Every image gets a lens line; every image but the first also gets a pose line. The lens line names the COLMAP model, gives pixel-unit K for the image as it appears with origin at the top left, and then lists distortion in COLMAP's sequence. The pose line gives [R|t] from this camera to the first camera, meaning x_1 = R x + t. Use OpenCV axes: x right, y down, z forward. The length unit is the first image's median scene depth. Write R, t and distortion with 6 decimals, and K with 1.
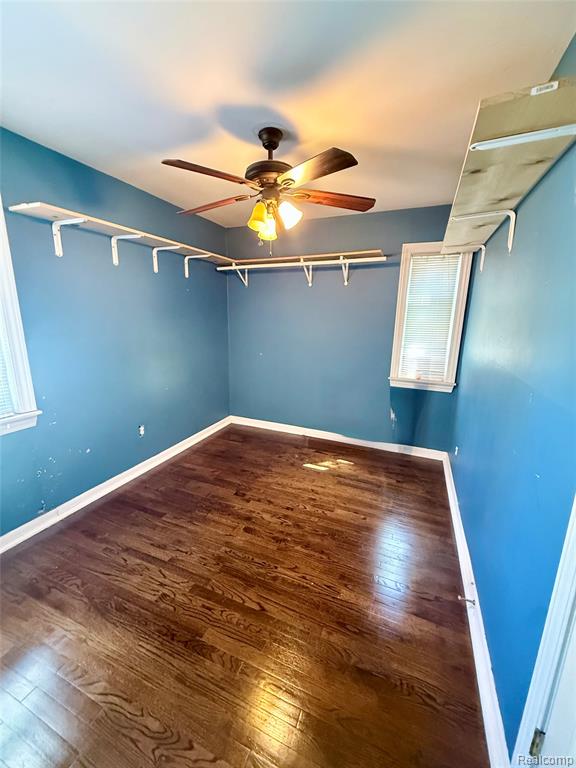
lens RADIAL K [[306.0, 0, 287.0], [0, 306.0, 386.1], [0, 0, 1]] dist [-0.003289, -0.000133]
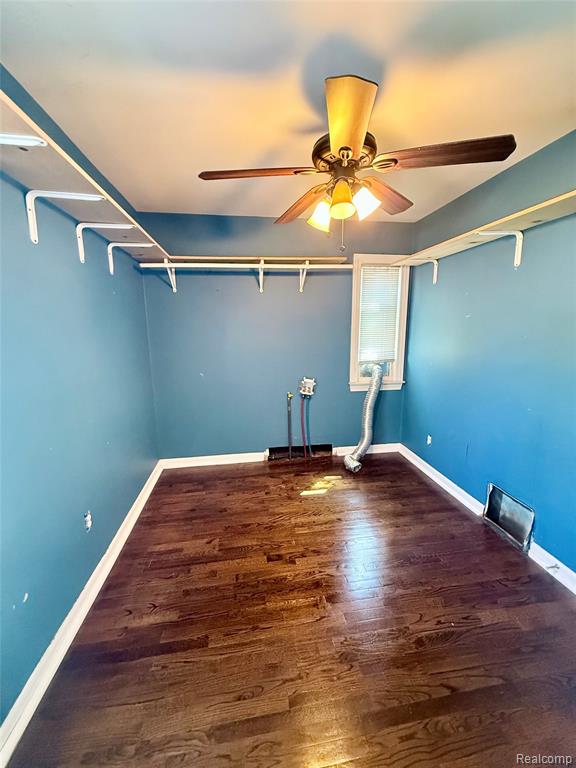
lens RADIAL K [[306.0, 0, 287.9], [0, 306.0, 384.8], [0, 0, 1]] dist [-0.003289, -0.000133]
pose [[0.850451, -0.127154, 0.510455, -0.388725], [0.145019, 0.989417, 0.004853, -0.062228], [-0.505670, 0.069898, 0.859891, 0.248887]]
